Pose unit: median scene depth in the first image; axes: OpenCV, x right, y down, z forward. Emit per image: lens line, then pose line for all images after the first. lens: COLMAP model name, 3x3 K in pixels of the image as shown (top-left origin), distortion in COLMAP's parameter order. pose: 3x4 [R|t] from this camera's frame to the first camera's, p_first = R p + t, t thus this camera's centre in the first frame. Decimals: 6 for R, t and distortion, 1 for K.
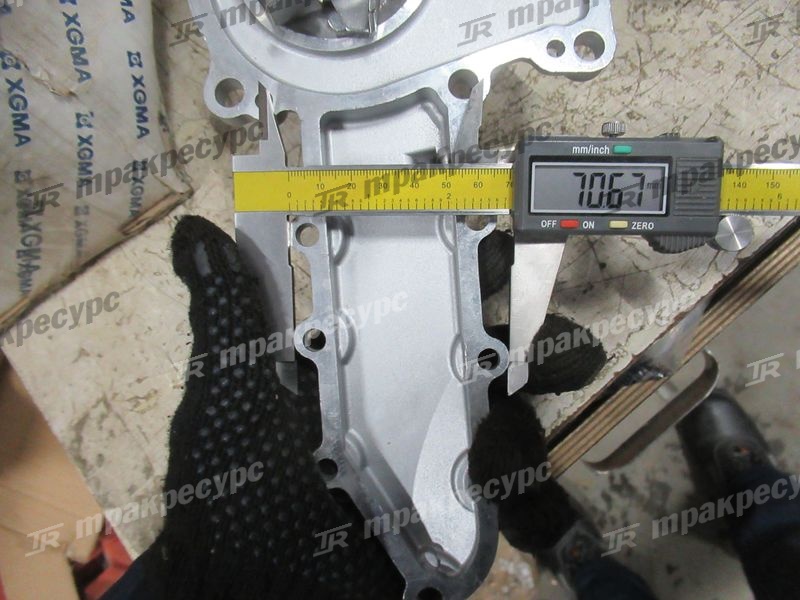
lens RADIAL K [[594.2, 0, 387.4], [0, 594.2, 292.3], [0, 0, 1]] dist [0.002306, -0.004014]
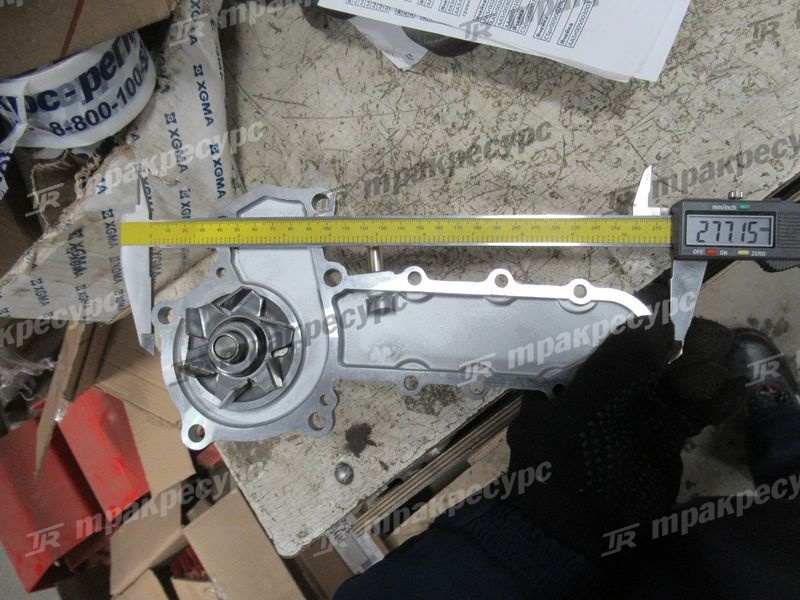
lens RADIAL K [[594.2, 0, 383.1], [0, 594.2, 290.6], [0, 0, 1]] dist [0.002306, -0.004014]
pose [[0.987589, 0.039690, -0.151961, 0.235844], [-0.013448, 0.985358, 0.169966, -0.304137], [0.156482, -0.165814, 0.973663, -0.448949]]
